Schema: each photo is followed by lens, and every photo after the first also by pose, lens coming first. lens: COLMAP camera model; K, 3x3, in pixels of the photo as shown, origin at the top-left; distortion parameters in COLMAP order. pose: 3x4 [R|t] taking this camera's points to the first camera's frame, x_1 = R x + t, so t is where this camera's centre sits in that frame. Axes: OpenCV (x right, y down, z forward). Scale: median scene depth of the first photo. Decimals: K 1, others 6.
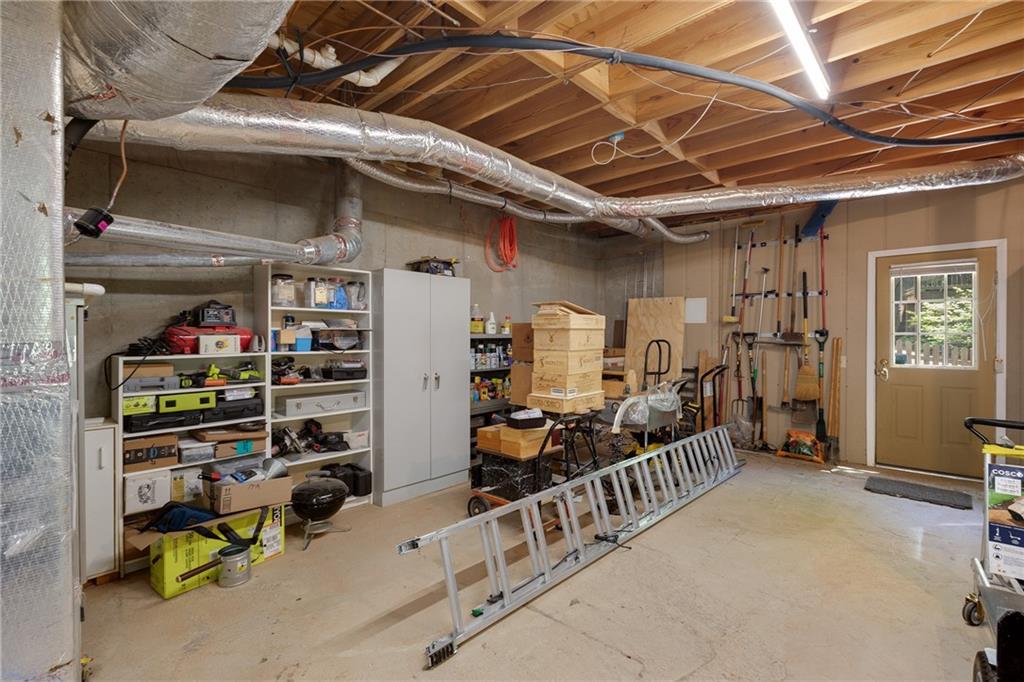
lens RADIAL K [[457.5, 0, 510.1], [0, 457.5, 337.6], [0, 0, 1]] dist [0.022656, -0.010237]
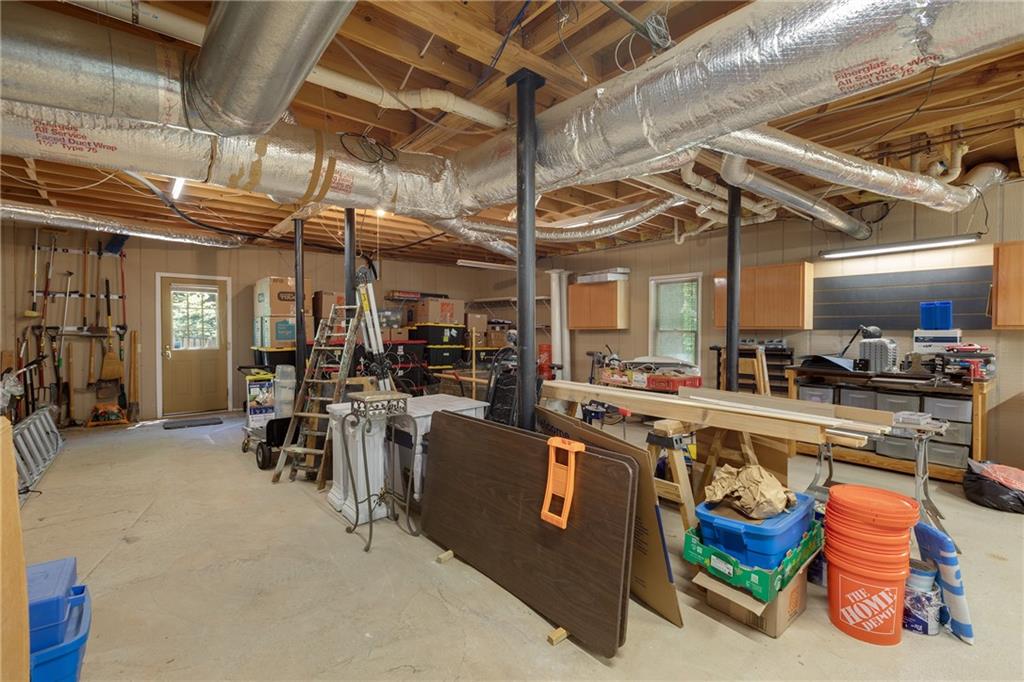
lens RADIAL K [[457.5, 0, 510.1], [0, 457.5, 337.6], [0, 0, 1]] dist [0.022656, -0.010237]
pose [[0.127275, -0.015270, 0.991750, -0.494498], [0.003800, 0.999882, 0.014908, 0.004058], [-0.991860, 0.001872, 0.127318, -0.273674]]
